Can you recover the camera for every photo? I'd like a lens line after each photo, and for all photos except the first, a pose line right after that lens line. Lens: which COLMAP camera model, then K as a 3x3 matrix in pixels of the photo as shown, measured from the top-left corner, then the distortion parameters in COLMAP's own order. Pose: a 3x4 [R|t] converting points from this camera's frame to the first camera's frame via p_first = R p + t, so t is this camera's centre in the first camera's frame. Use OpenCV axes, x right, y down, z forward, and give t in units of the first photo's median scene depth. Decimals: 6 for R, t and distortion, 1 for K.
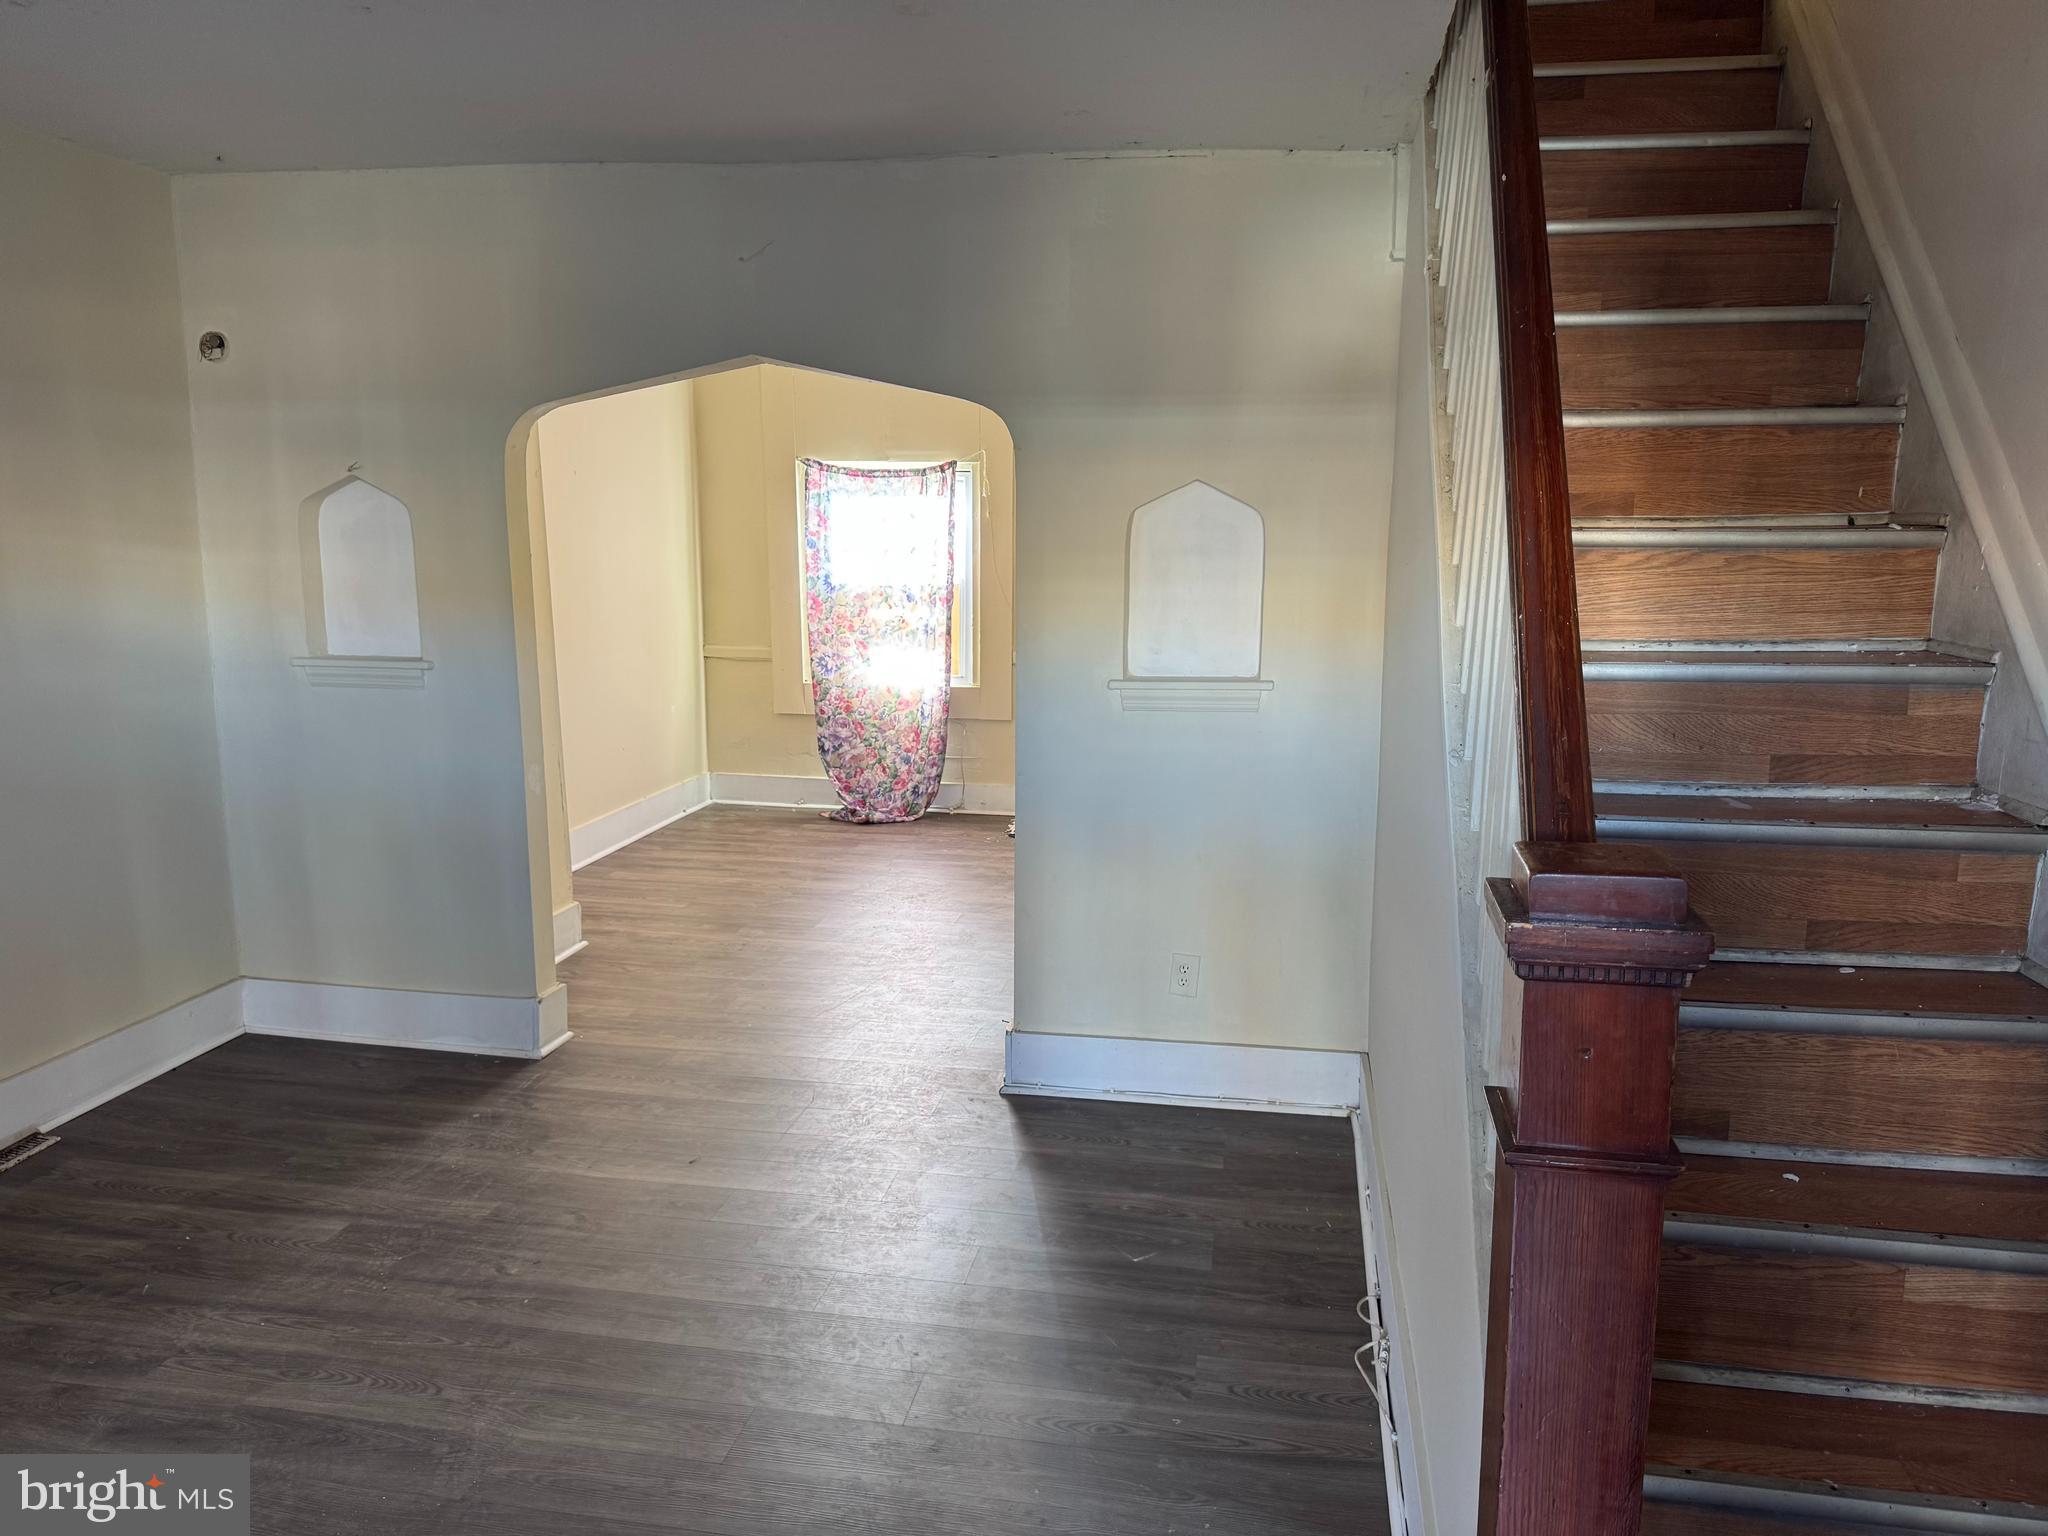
lens RADIAL K [[1414.2, 0, 939.0], [0, 1414.2, 773.3], [0, 0, 1]] dist [0.048465, -0.056750]
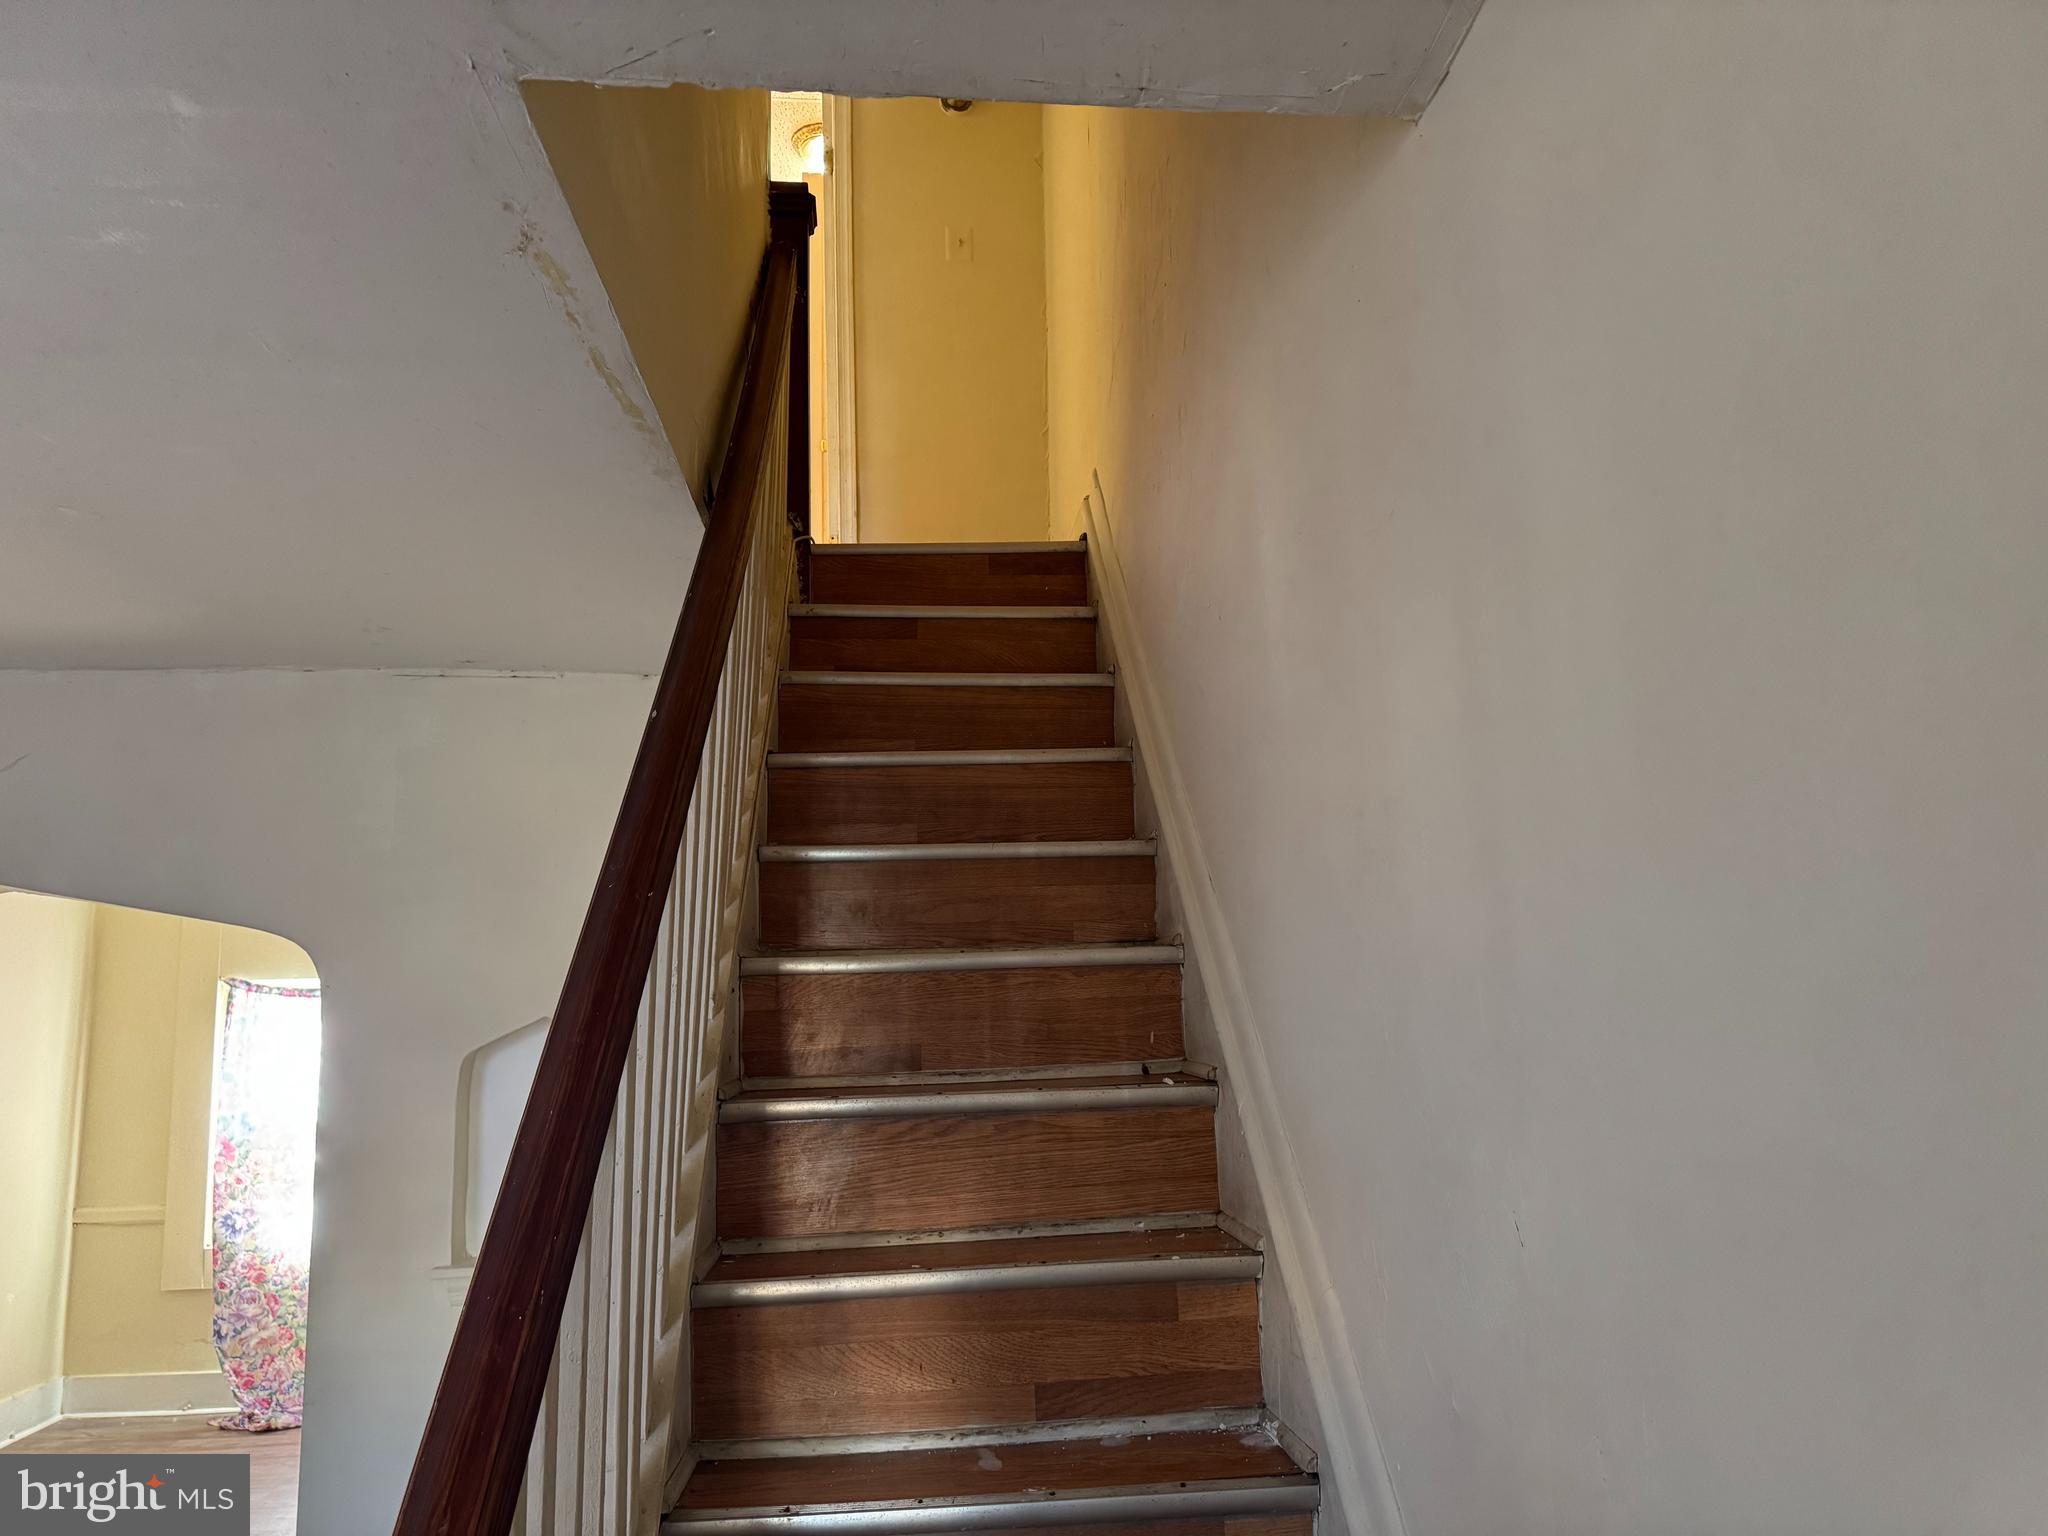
lens RADIAL K [[1414.2, 0, 939.0], [0, 1414.2, 773.3], [0, 0, 1]] dist [0.048465, -0.056750]
pose [[0.968325, 0.014523, 0.249270, 0.201166], [0.069102, 0.943728, -0.323422, -0.051015], [-0.239940, 0.330403, 0.912832, 0.100075]]
